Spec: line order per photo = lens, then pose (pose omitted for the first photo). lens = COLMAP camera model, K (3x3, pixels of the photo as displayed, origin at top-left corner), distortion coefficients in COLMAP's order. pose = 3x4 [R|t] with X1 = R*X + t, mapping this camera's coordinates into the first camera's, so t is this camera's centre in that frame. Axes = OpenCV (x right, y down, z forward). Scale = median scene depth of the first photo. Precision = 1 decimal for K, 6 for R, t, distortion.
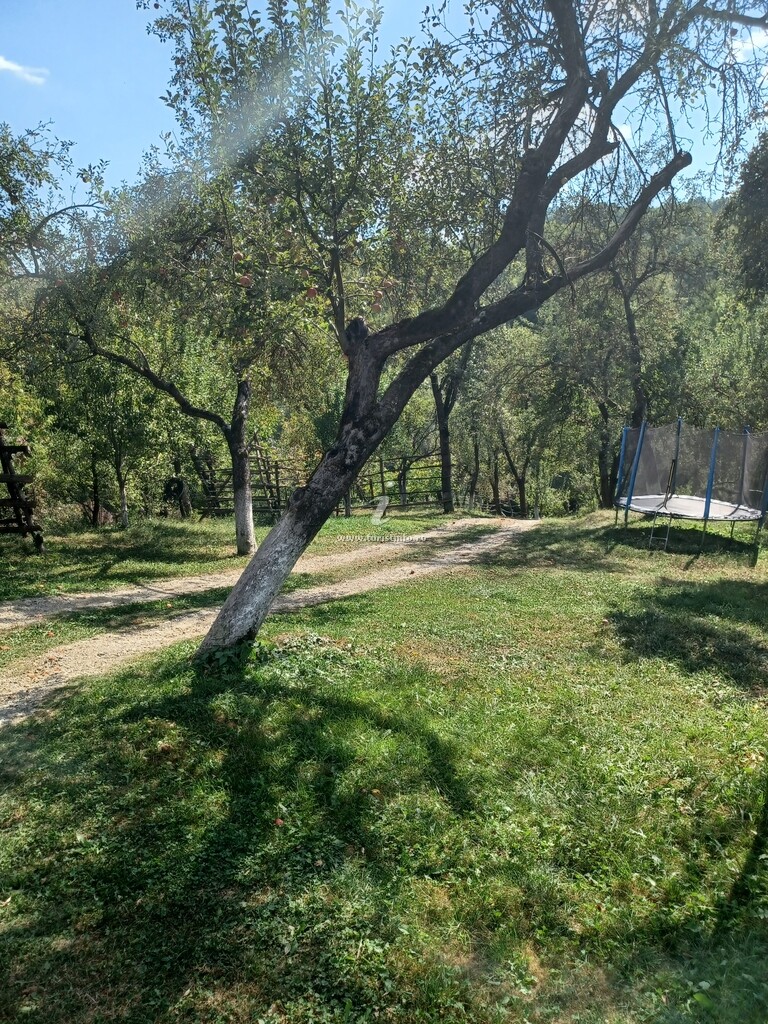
lens RADIAL K [[754.7, 0, 379.0], [0, 754.7, 519.0], [0, 0, 1]] dist [0.048630, -0.008057]
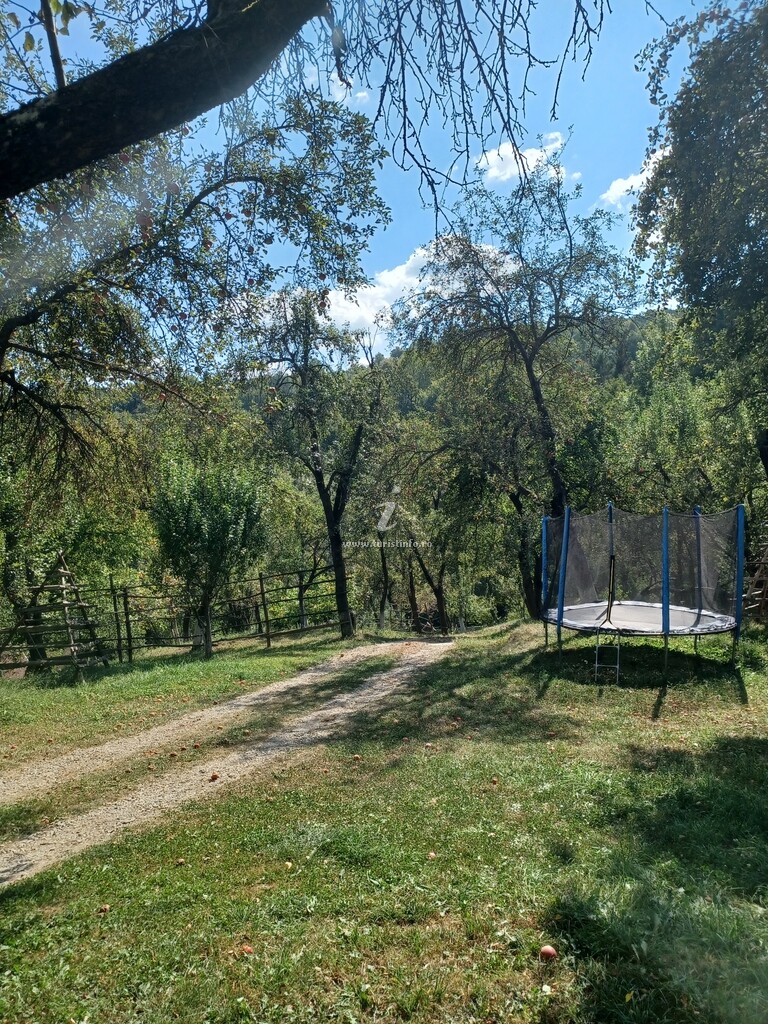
lens RADIAL K [[754.7, 0, 379.0], [0, 754.7, 519.0], [0, 0, 1]] dist [0.048630, -0.008057]
pose [[0.993423, -0.060861, 0.096988, 0.081813], [0.074655, 0.986520, -0.145622, -0.020249], [-0.086818, 0.151905, 0.984575, 0.255721]]
